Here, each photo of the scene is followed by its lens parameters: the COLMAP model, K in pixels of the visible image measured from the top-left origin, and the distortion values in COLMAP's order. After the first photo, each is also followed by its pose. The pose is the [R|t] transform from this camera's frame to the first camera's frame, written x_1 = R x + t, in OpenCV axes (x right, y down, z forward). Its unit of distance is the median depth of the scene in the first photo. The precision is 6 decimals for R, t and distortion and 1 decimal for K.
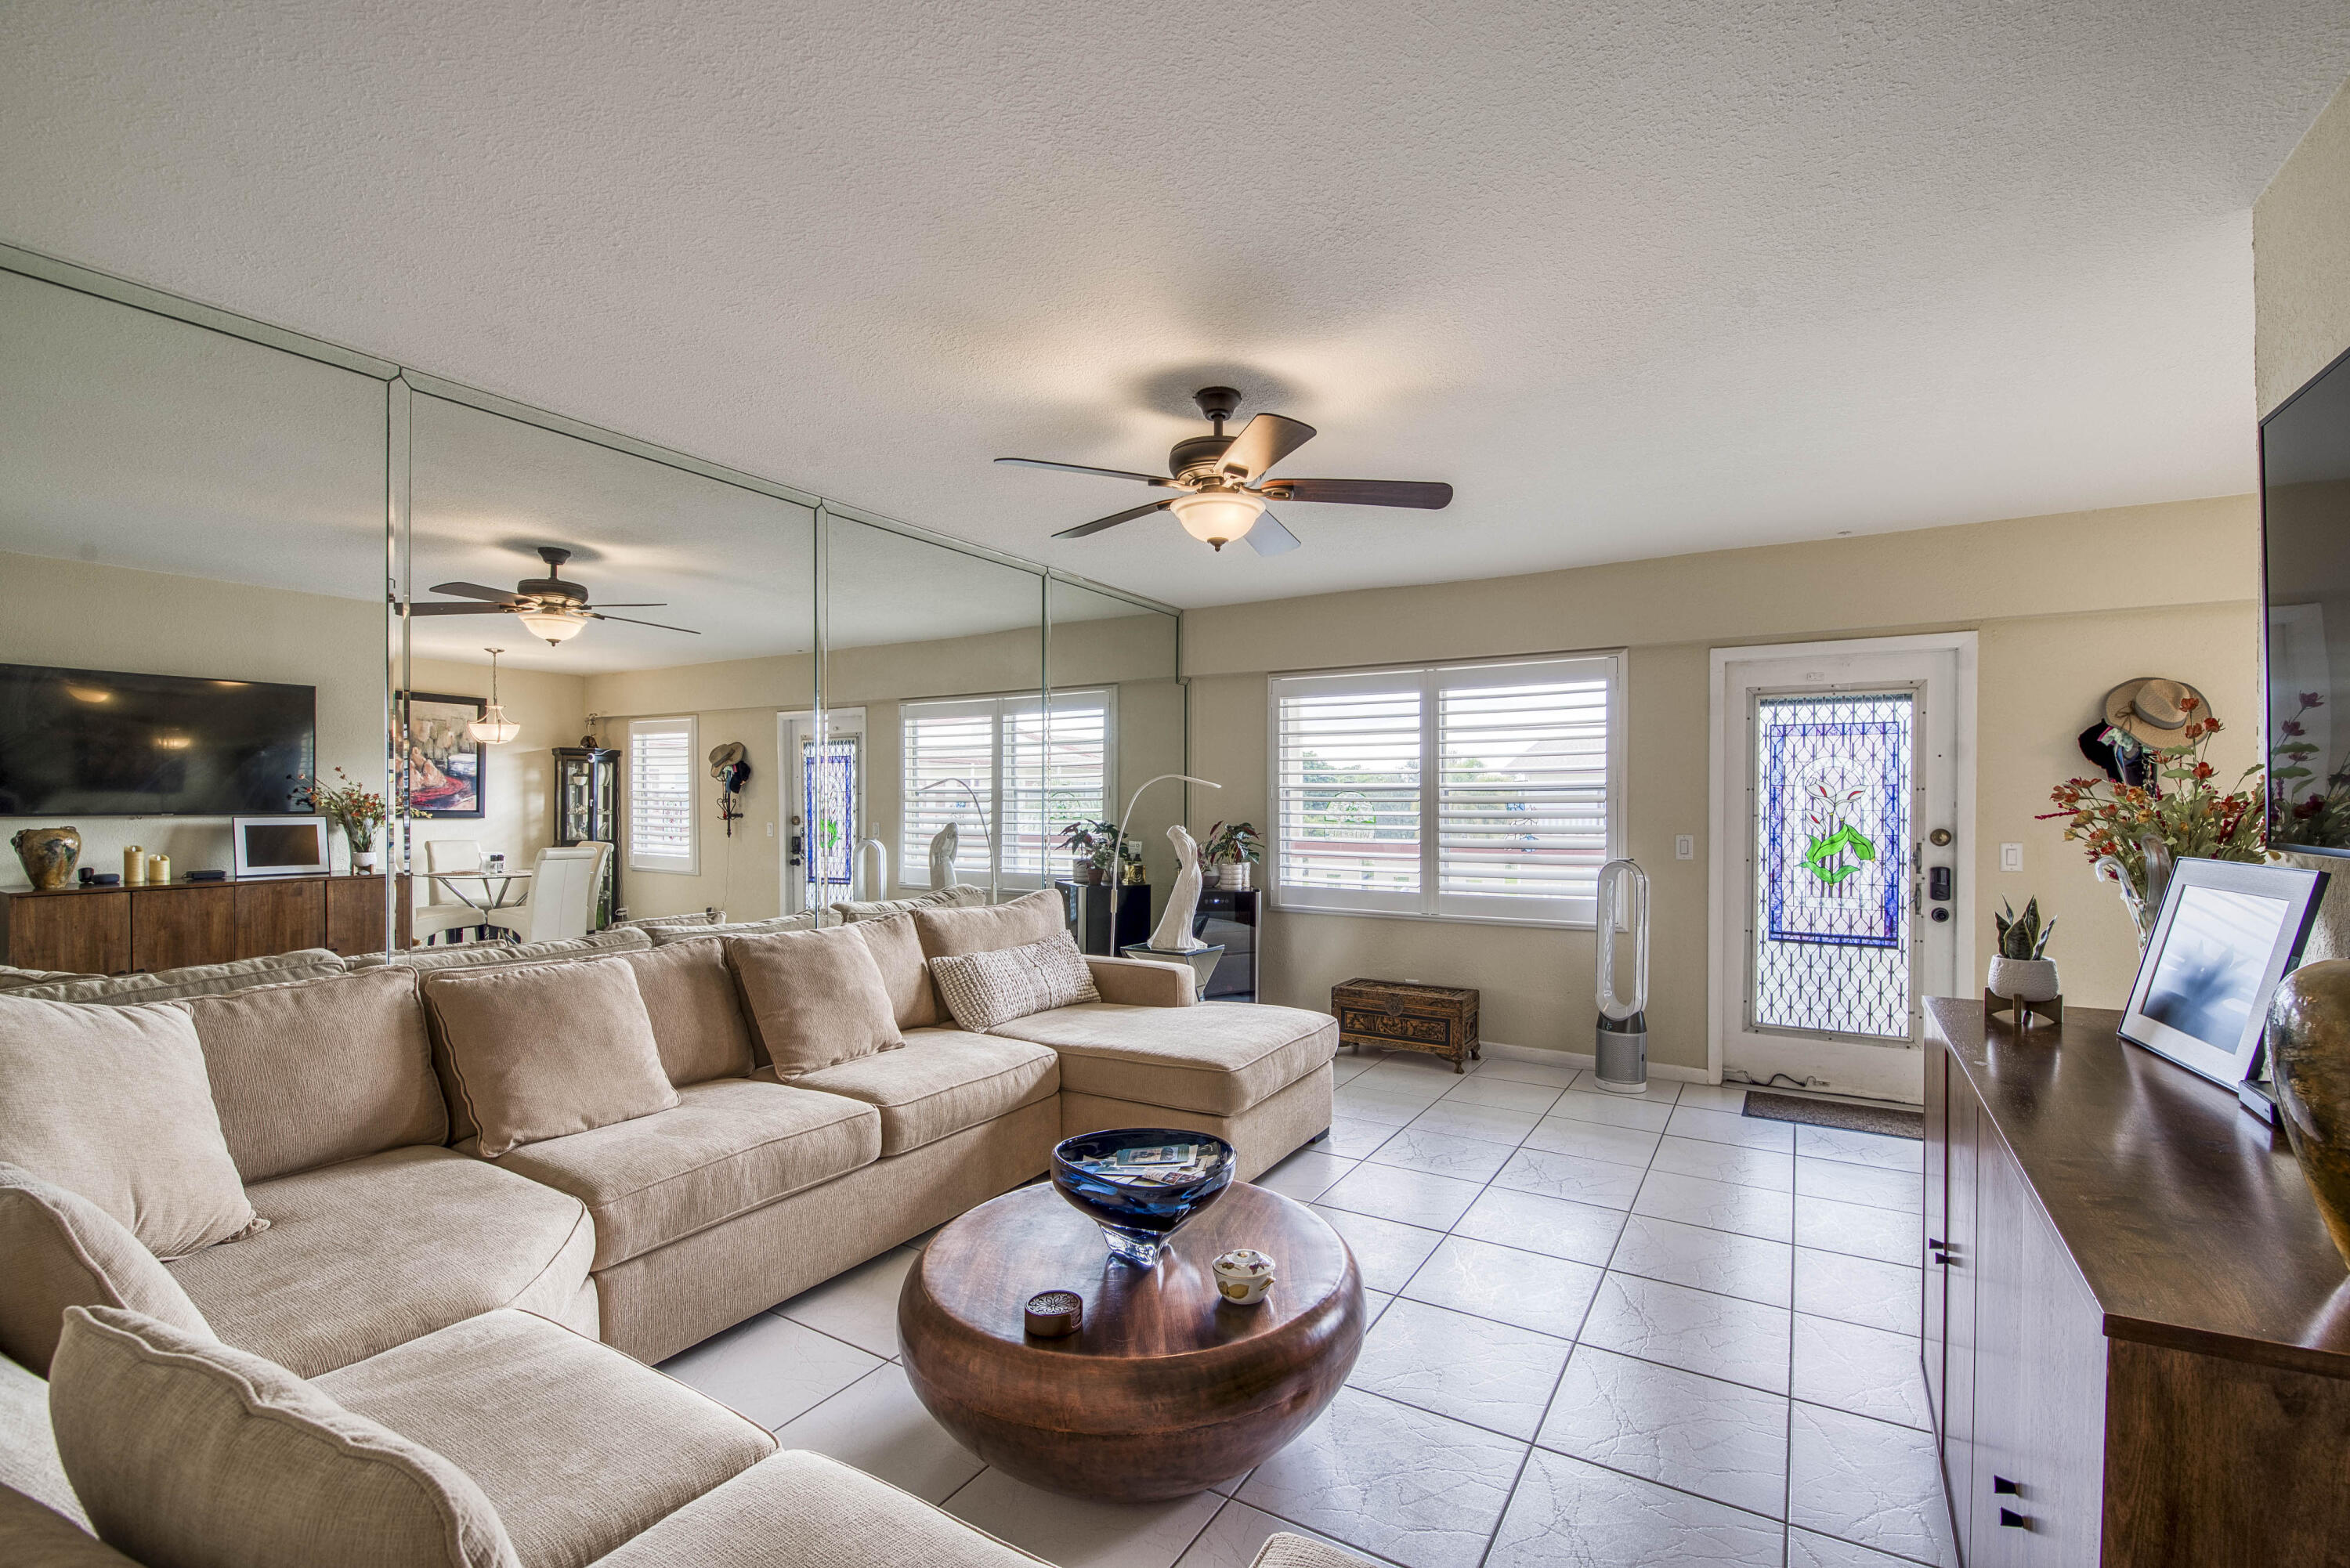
lens RADIAL K [[1009.8, 0, 1202.8], [0, 1009.8, 809.2], [0, 0, 1]] dist [-0.002248, -0.010385]
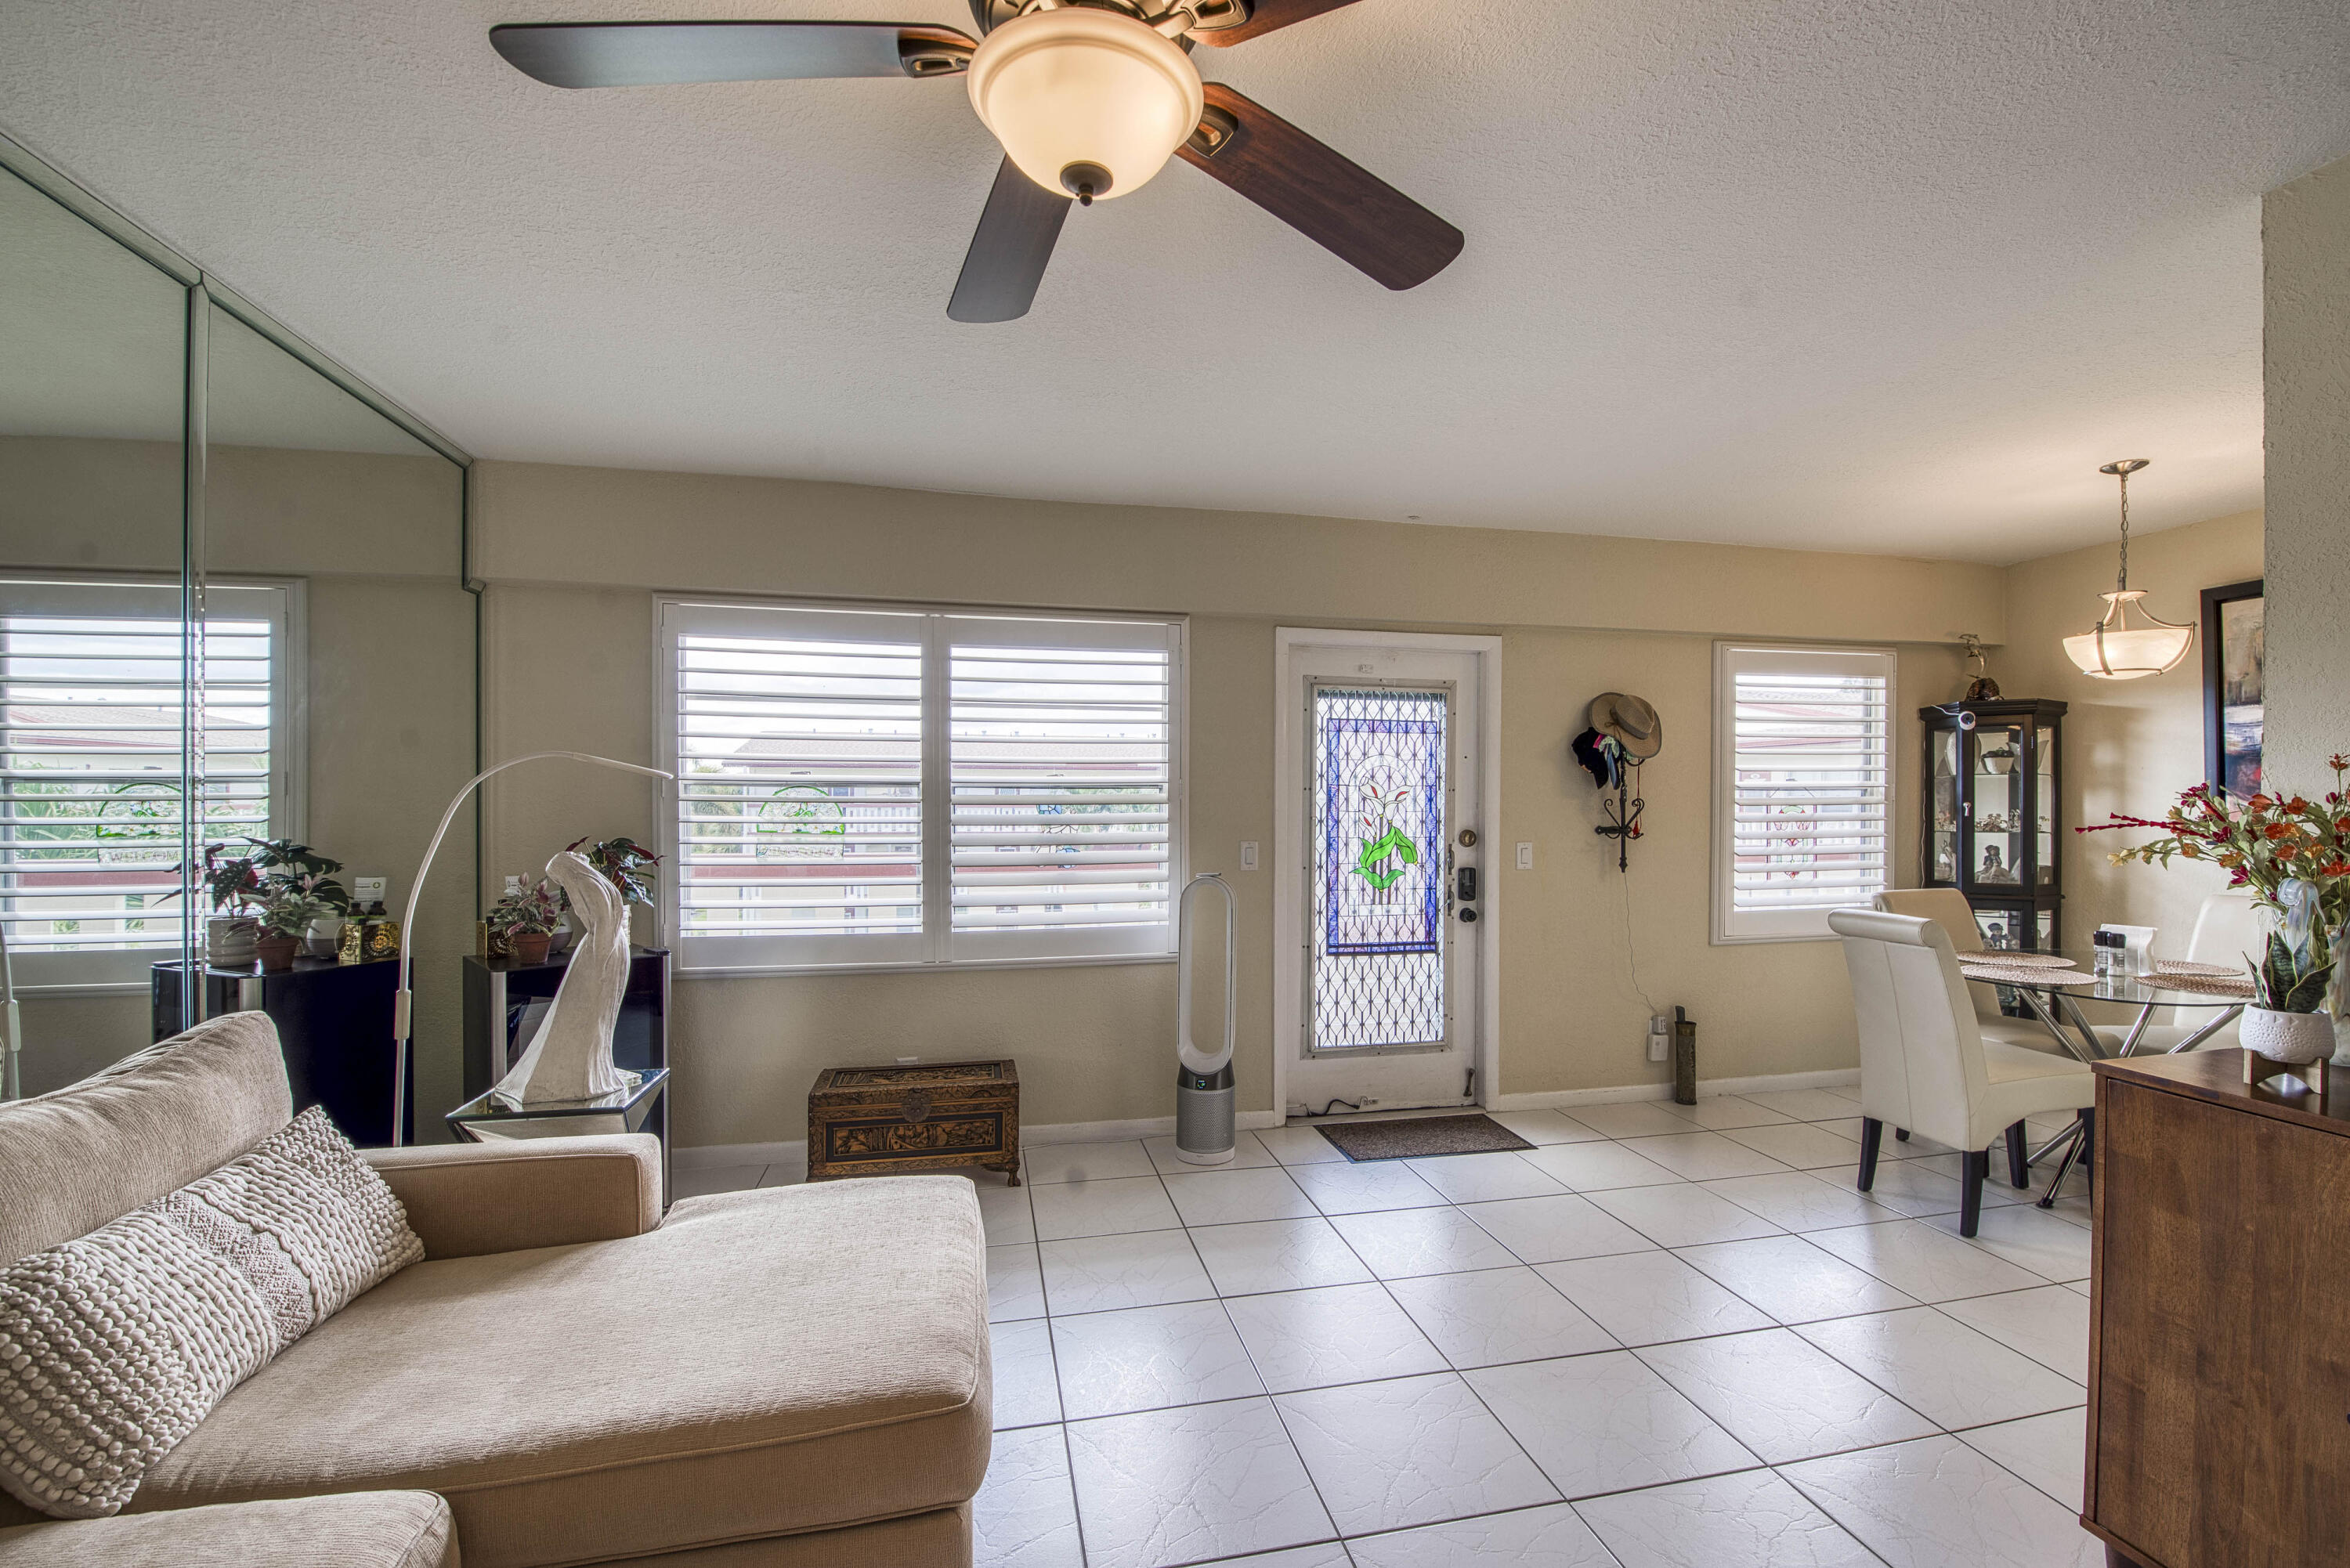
lens RADIAL K [[1009.8, 0, 1202.8], [0, 1009.8, 809.2], [0, 0, 1]] dist [-0.002248, -0.010385]
pose [[0.726148, -0.006095, 0.687512, -0.145496], [0.003246, 0.999980, 0.005437, -0.006982], [-0.687531, -0.001716, 0.726153, 0.418917]]
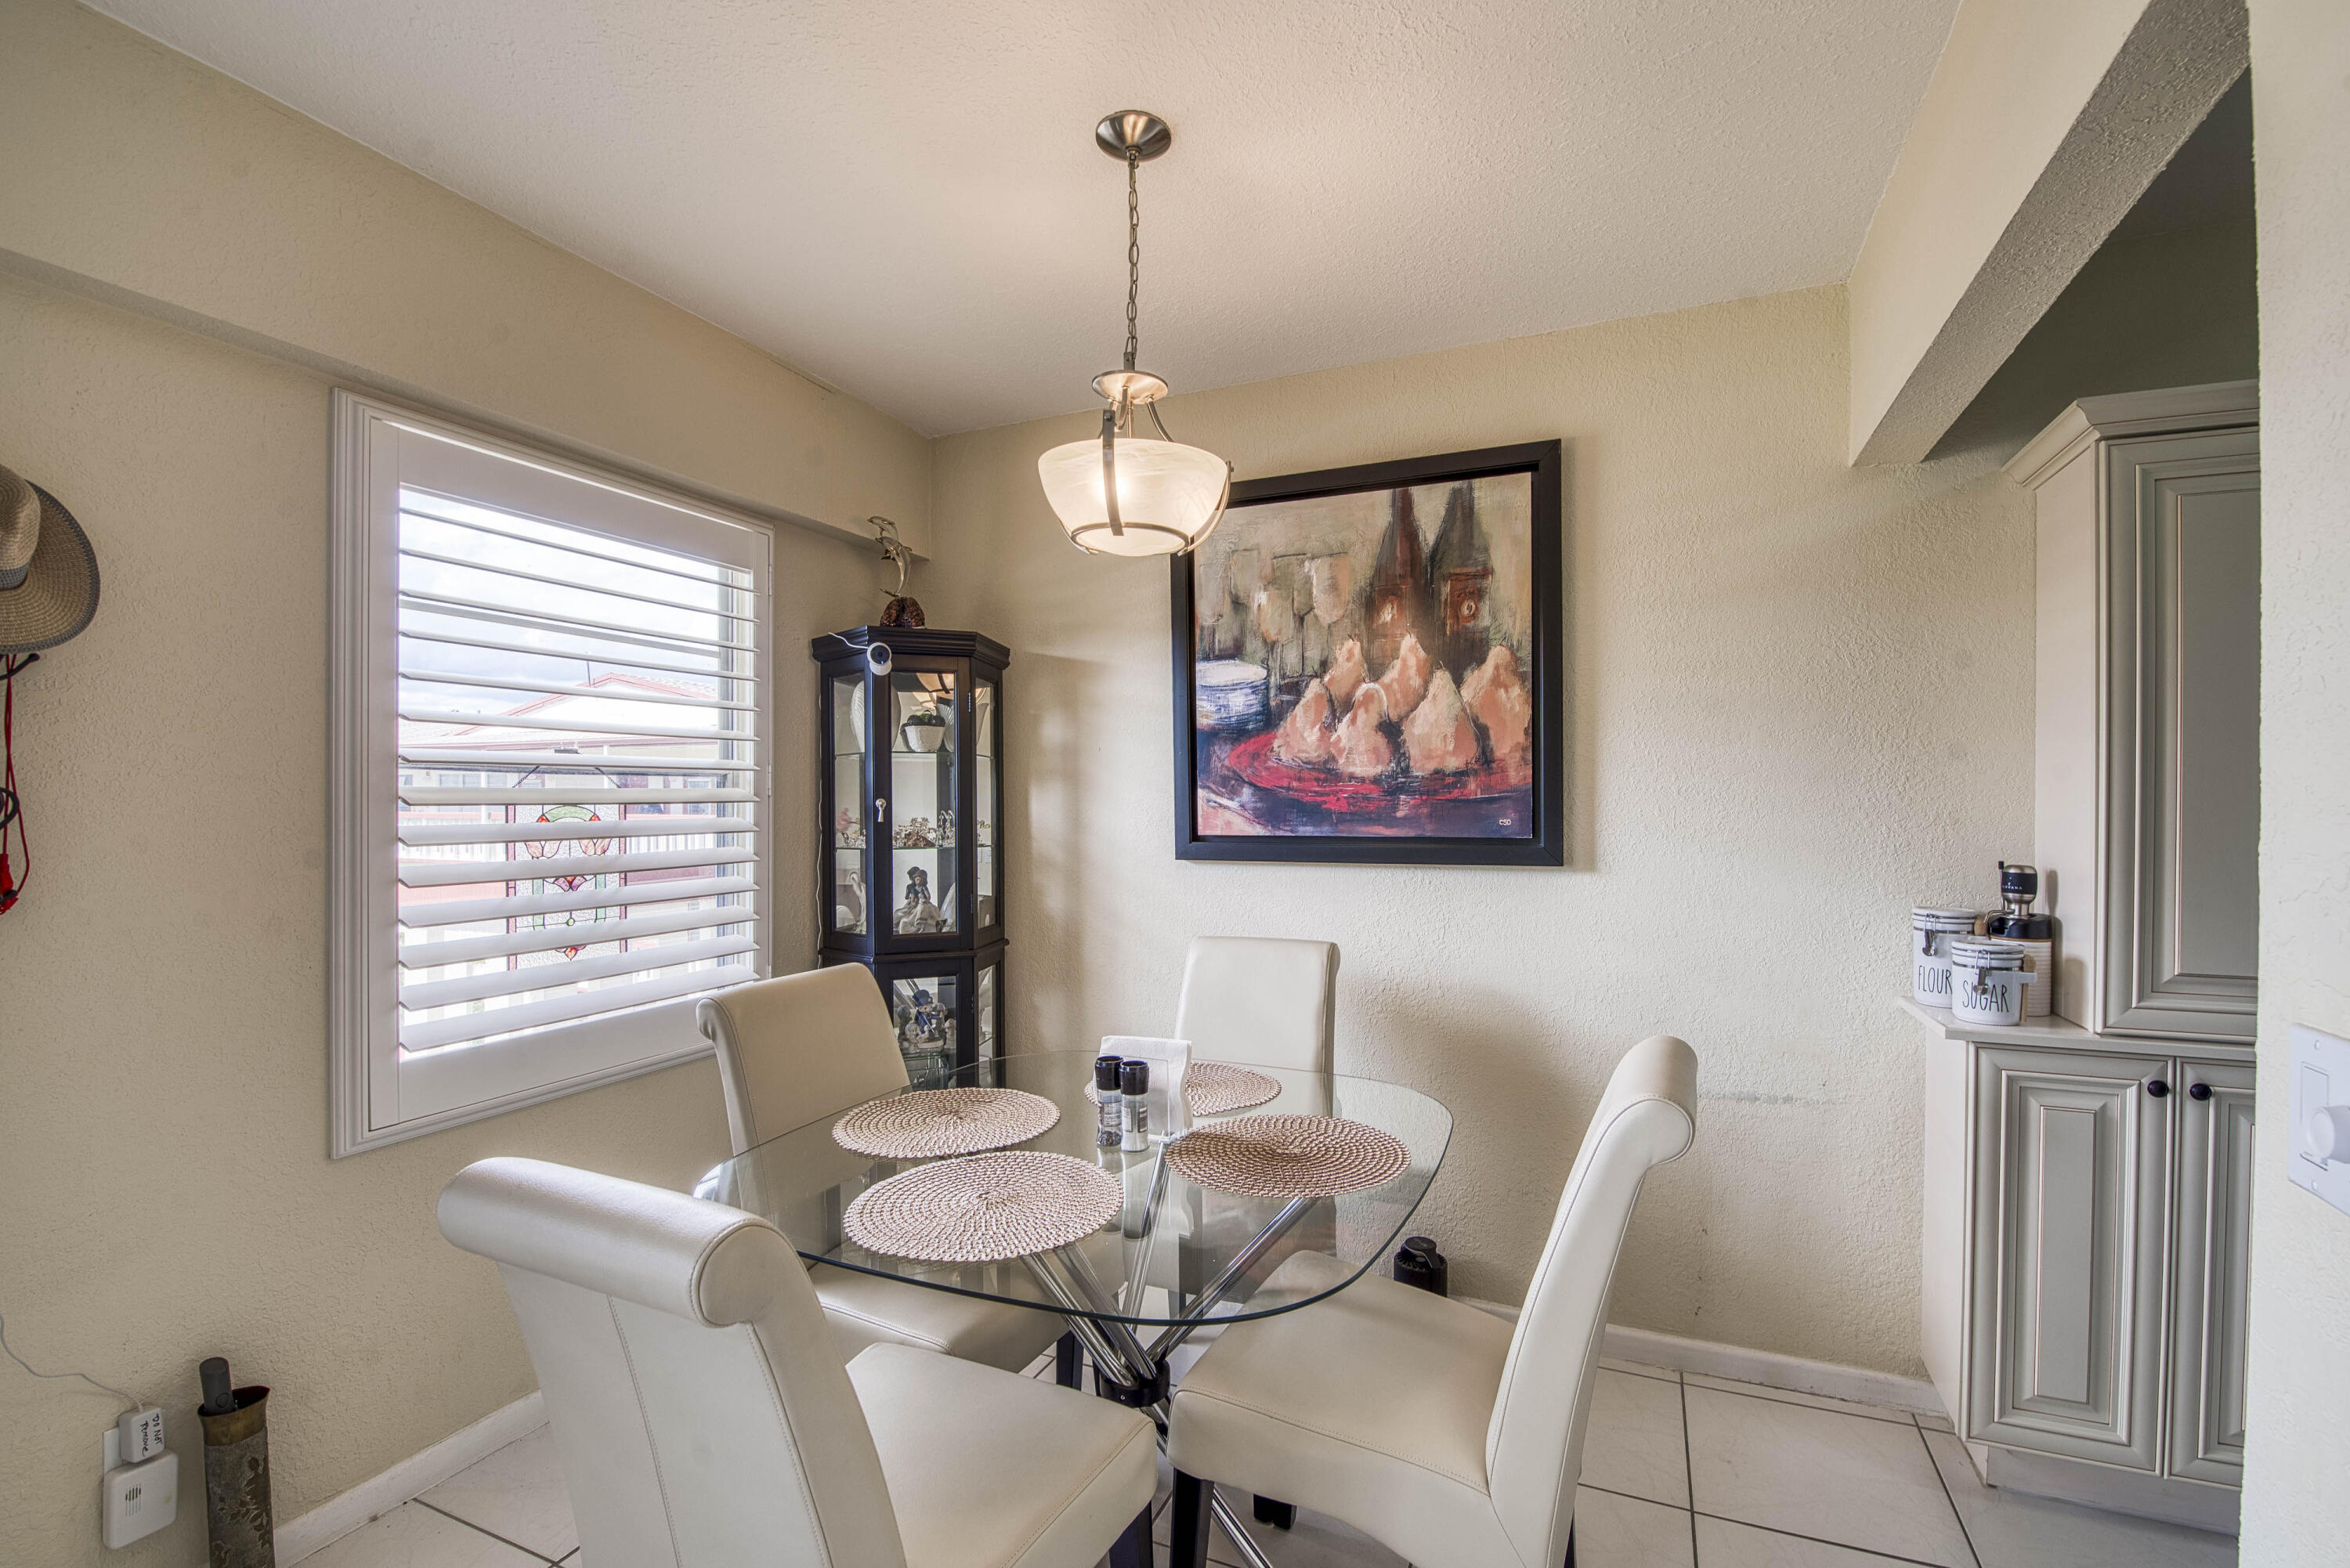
lens RADIAL K [[1009.8, 0, 1202.8], [0, 1009.8, 809.2], [0, 0, 1]] dist [-0.002248, -0.010385]
pose [[-0.133892, -0.006234, 0.990976, 0.471389], [0.003849, 0.999969, 0.006811, -0.003274], [-0.990988, 0.004727, -0.133864, 0.512939]]
